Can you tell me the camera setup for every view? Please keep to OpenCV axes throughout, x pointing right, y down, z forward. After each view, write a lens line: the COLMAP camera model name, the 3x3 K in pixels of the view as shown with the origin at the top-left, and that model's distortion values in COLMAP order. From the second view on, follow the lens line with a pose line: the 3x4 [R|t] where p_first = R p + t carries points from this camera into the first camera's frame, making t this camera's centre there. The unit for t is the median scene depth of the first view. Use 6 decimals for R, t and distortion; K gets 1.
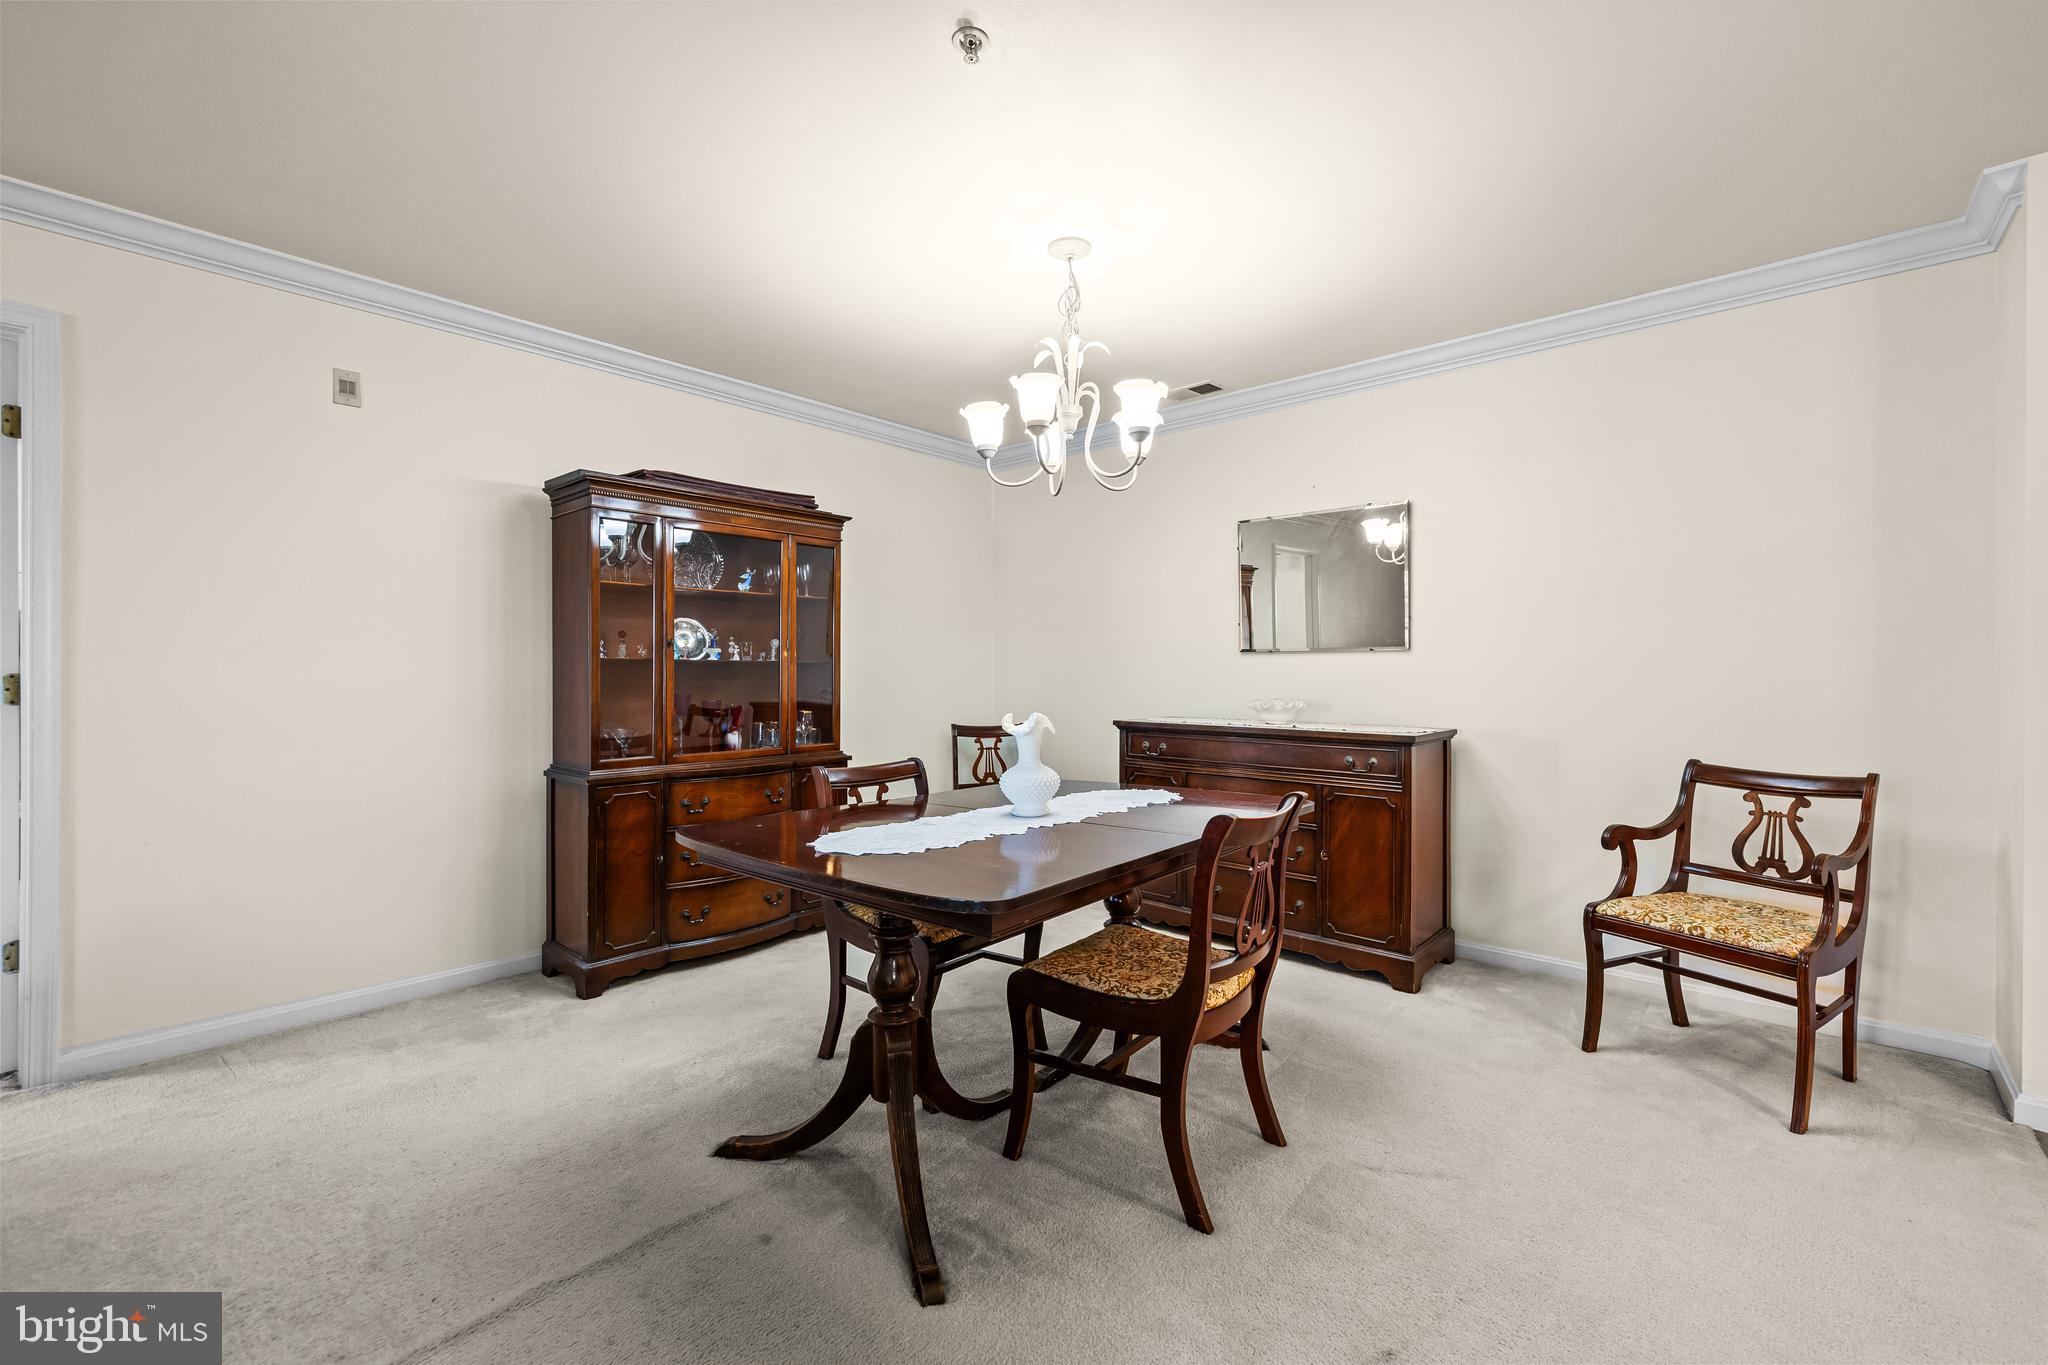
lens RADIAL K [[860.1, 0, 1028.4], [0, 860.1, 671.9], [0, 0, 1]] dist [-0.000994, 0.000040]
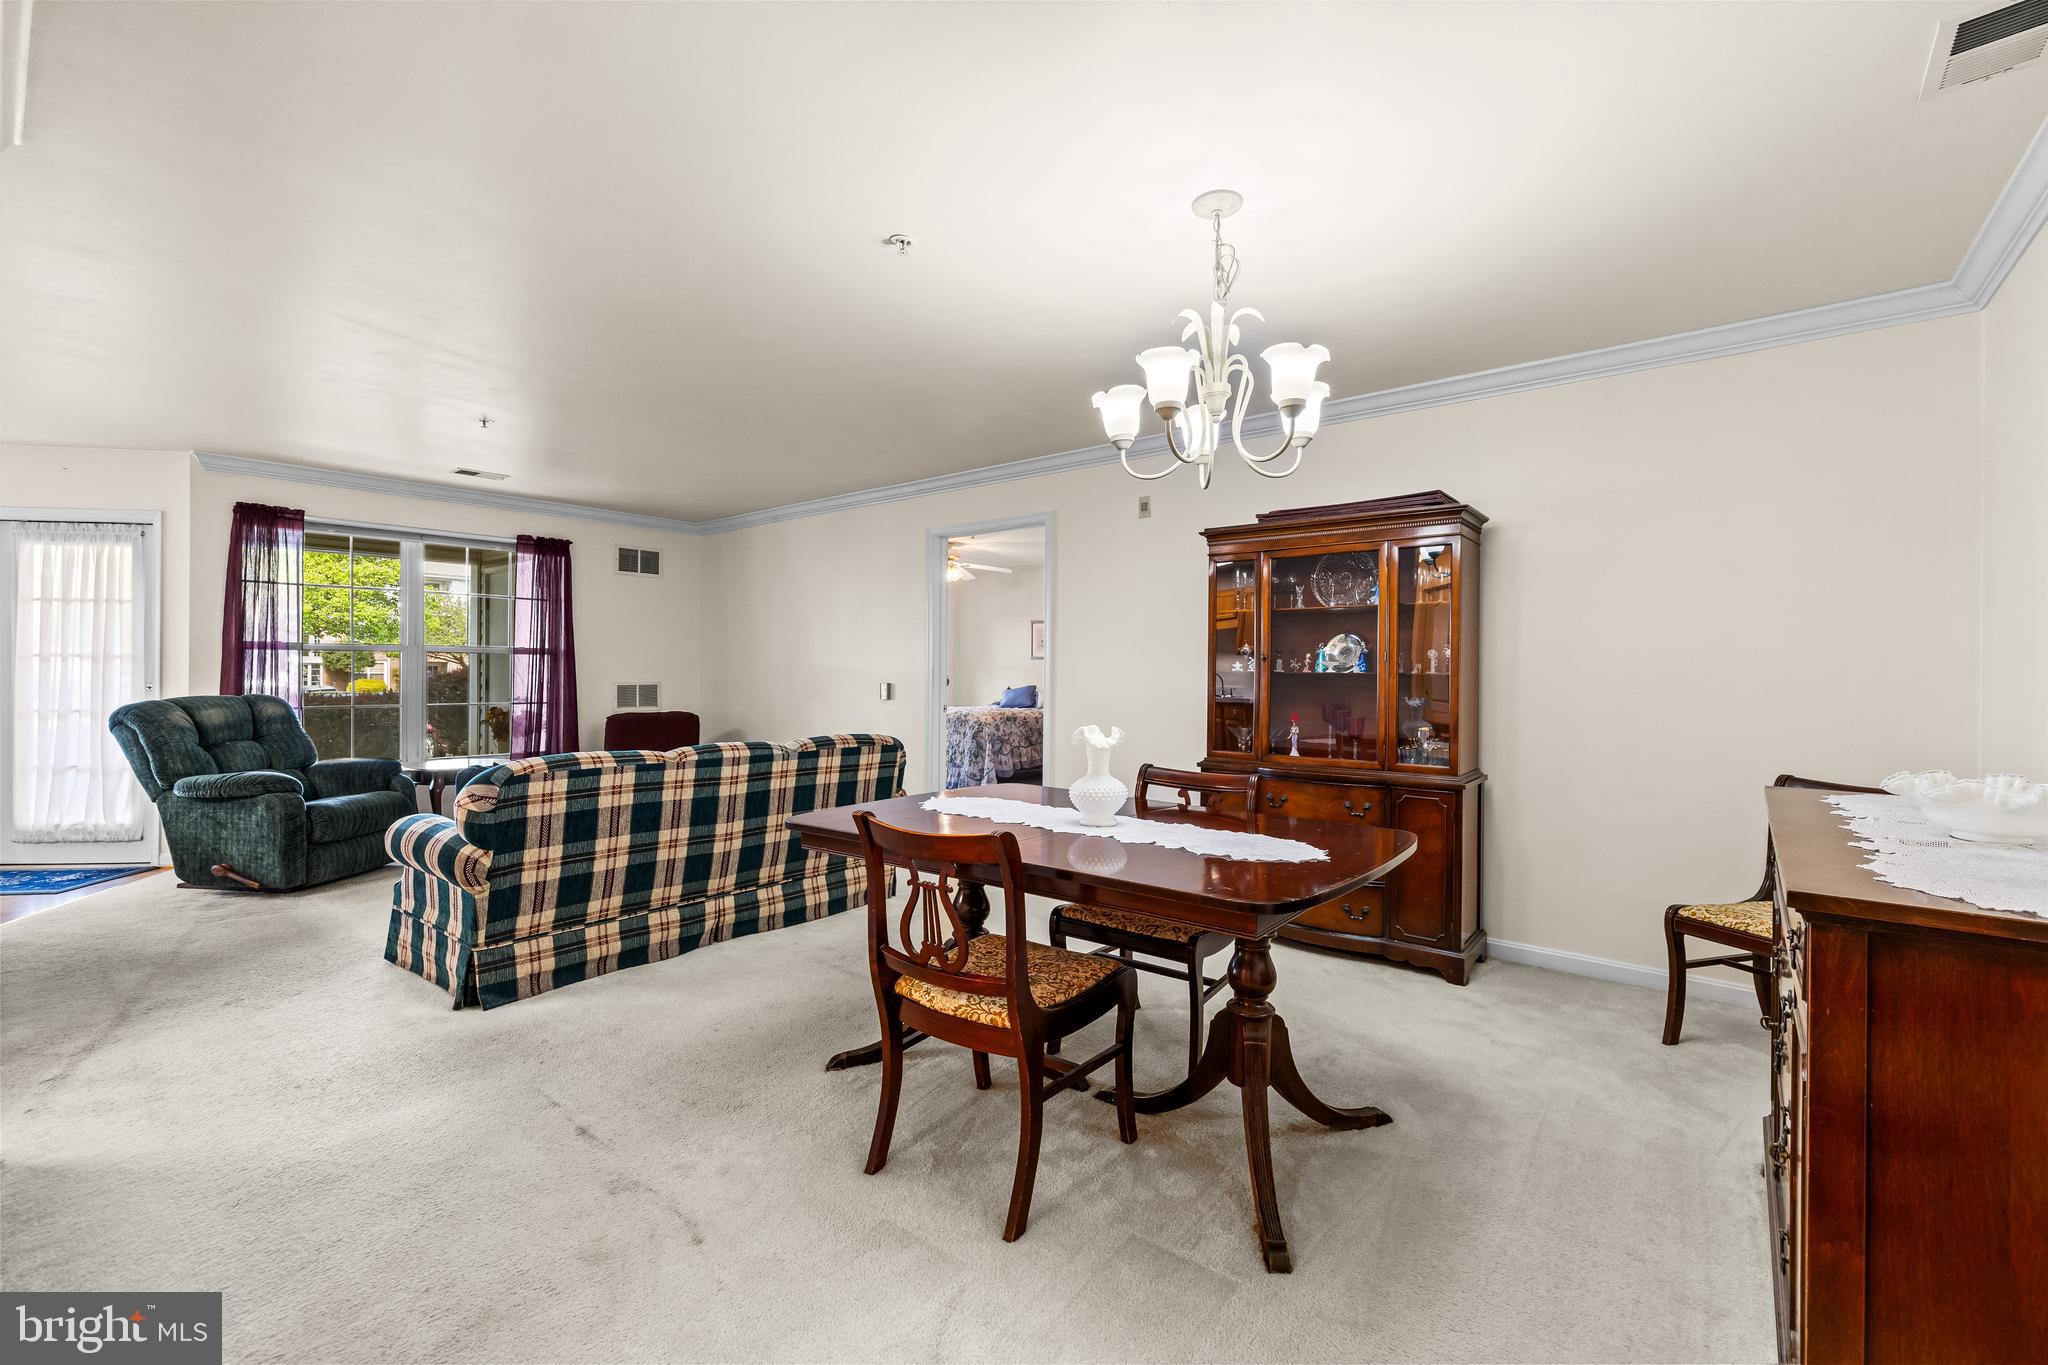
lens RADIAL K [[858.8, 0, 1028.1], [0, 858.8, 673.4], [0, 0, 1]] dist [0.002560, 0.000379]
pose [[0.040485, 0.001463, -0.999179, 0.900437], [-0.008055, 0.999967, 0.001138, -0.014918], [0.999148, 0.008002, 0.040496, 0.763160]]
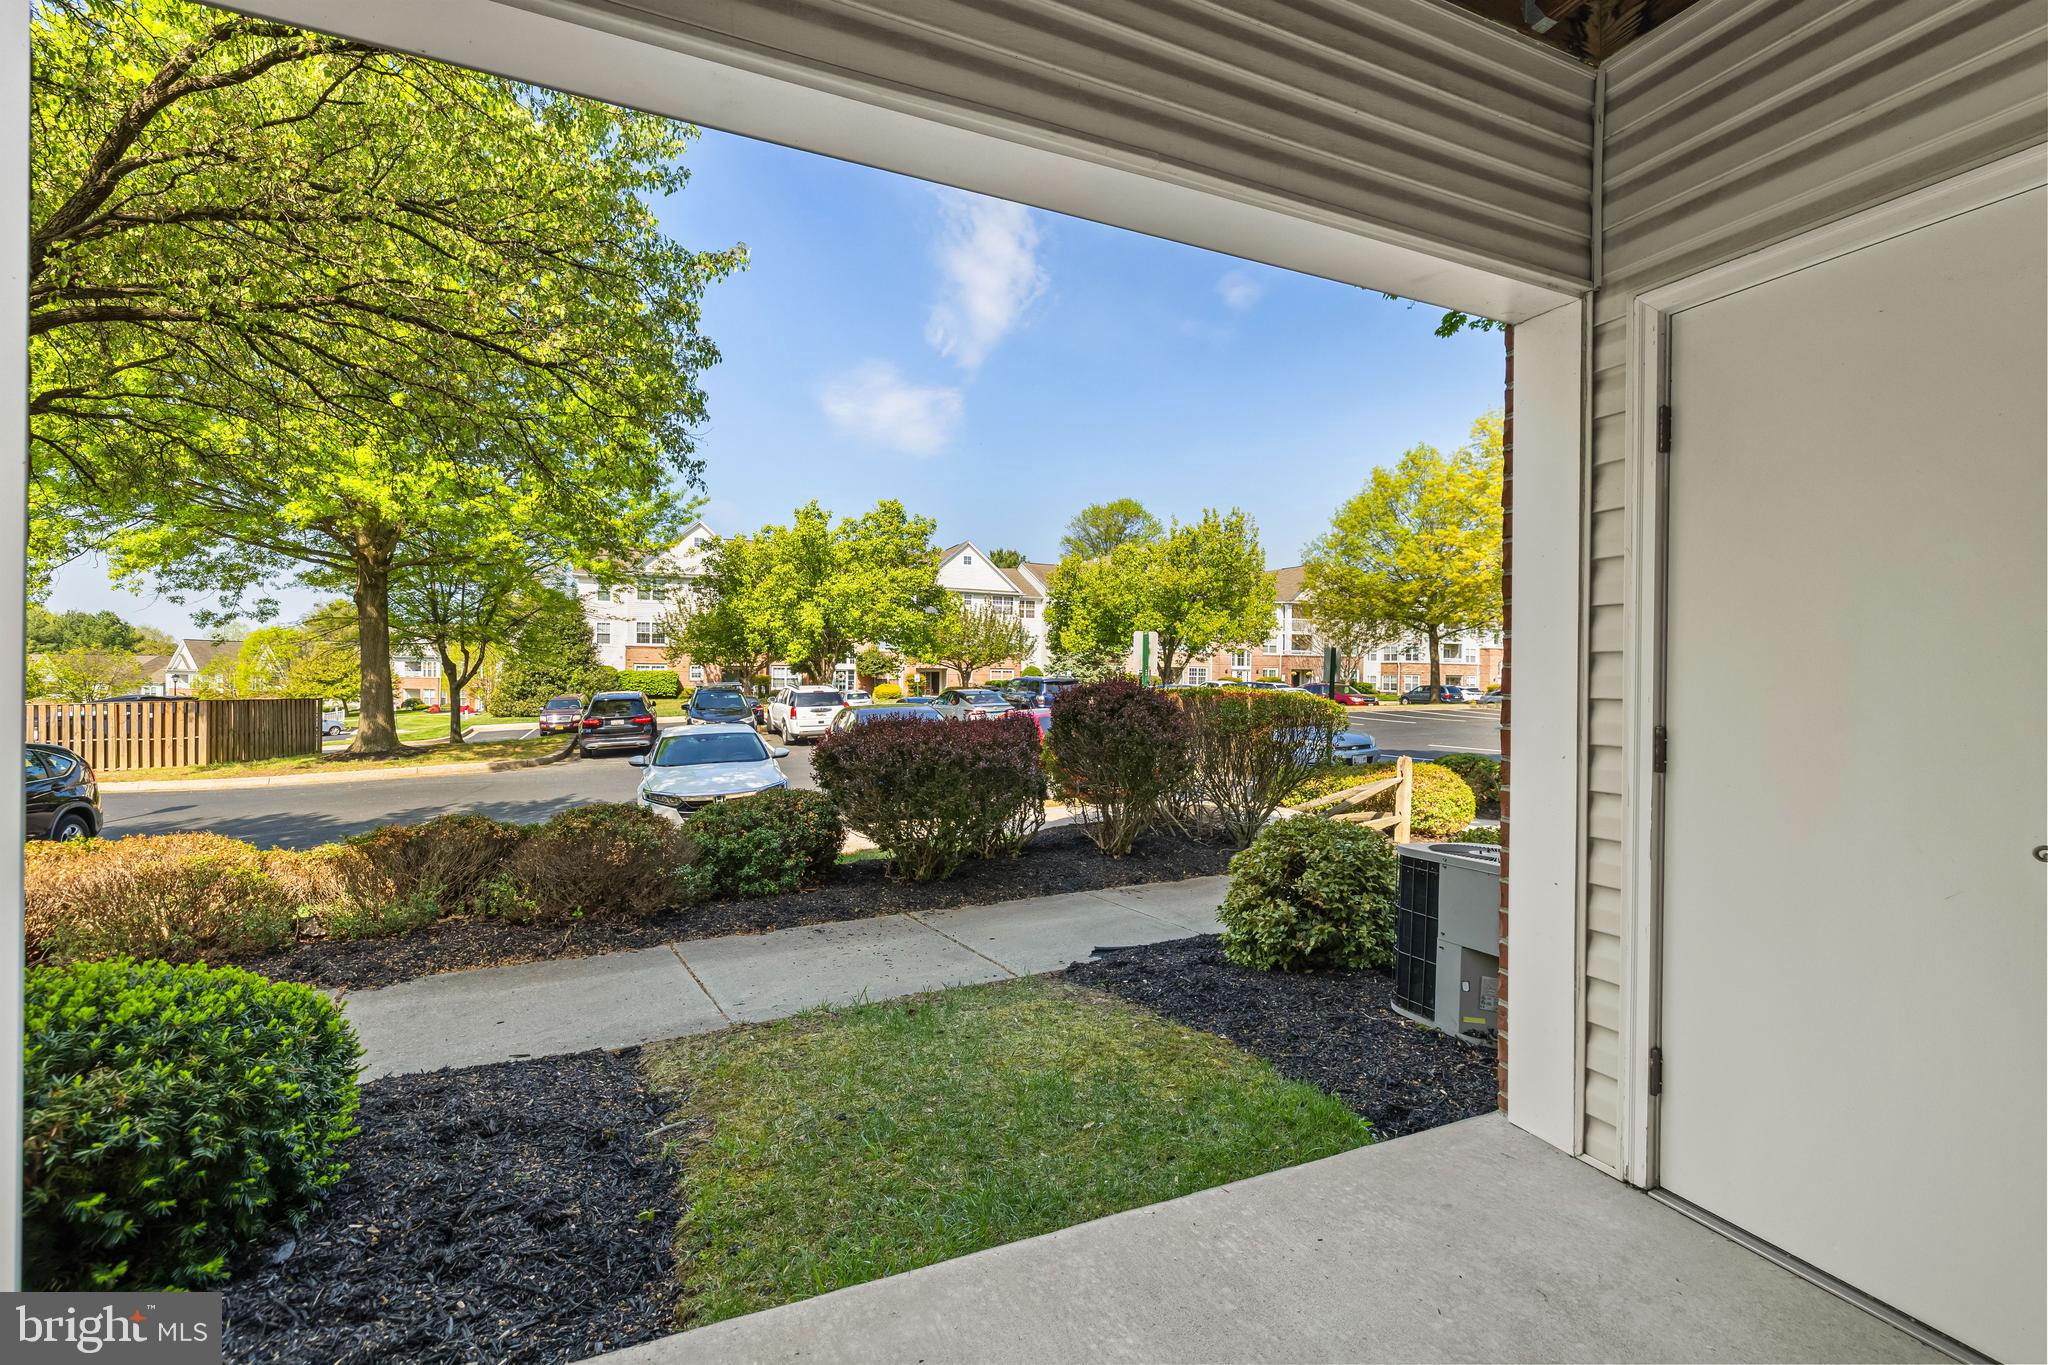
lens RADIAL K [[854.6, 0, 1025.4], [0, 854.6, 676.9], [0, 0, 1]] dist [0.003123, 0.000429]
pose [[-0.424723, -0.004232, -0.905313, -1.257922], [-0.013926, 0.999901, 0.001859, -0.012275], [0.905216, 0.013397, -0.424740, -1.205196]]
